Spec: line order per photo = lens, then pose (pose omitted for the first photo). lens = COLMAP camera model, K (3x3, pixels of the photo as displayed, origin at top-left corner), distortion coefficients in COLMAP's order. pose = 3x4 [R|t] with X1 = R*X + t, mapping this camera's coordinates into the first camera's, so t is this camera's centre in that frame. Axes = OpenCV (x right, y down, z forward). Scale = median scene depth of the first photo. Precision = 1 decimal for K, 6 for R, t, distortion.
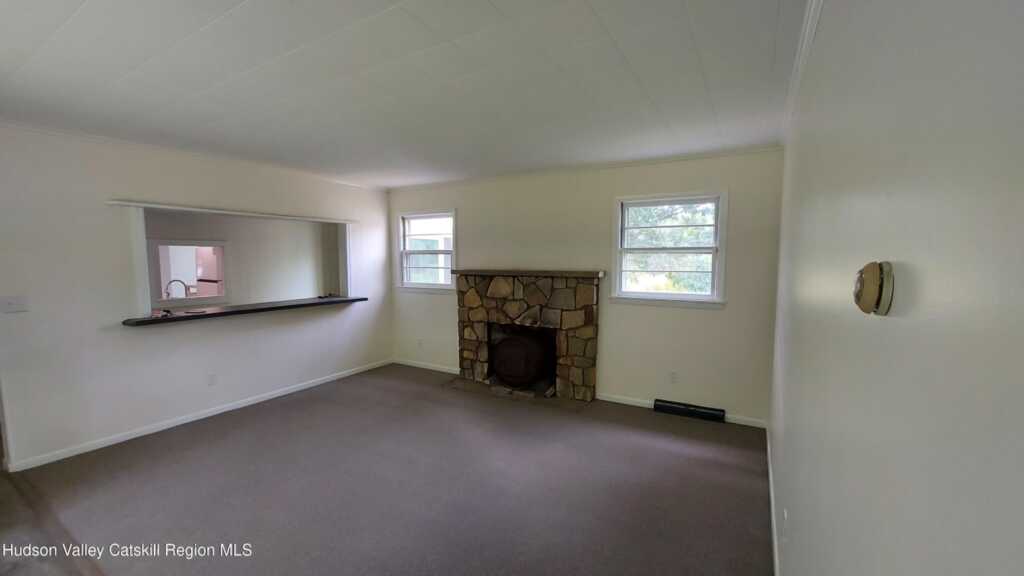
lens RADIAL K [[409.1, 0, 508.0], [0, 409.1, 291.5], [0, 0, 1]] dist [-0.017580, 0.001572]
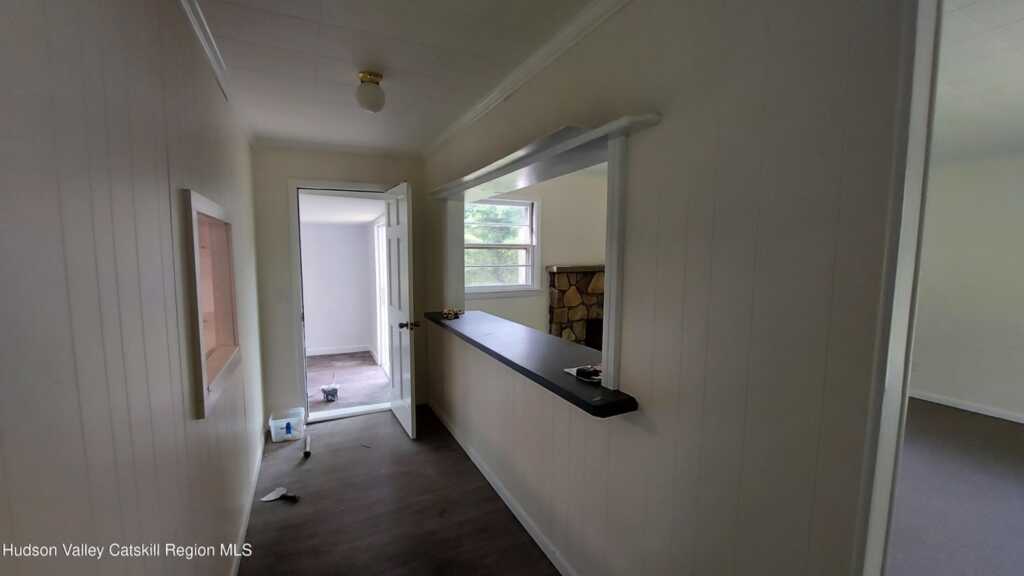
lens RADIAL K [[409.1, 0, 514.1], [0, 409.1, 286.4], [0, 0, 1]] dist [-0.017580, 0.001572]
pose [[0.543320, -0.069606, 0.836635, -0.951149], [0.068066, 0.996928, 0.038740, -0.052969], [-0.836762, 0.035898, 0.546389, 0.605057]]
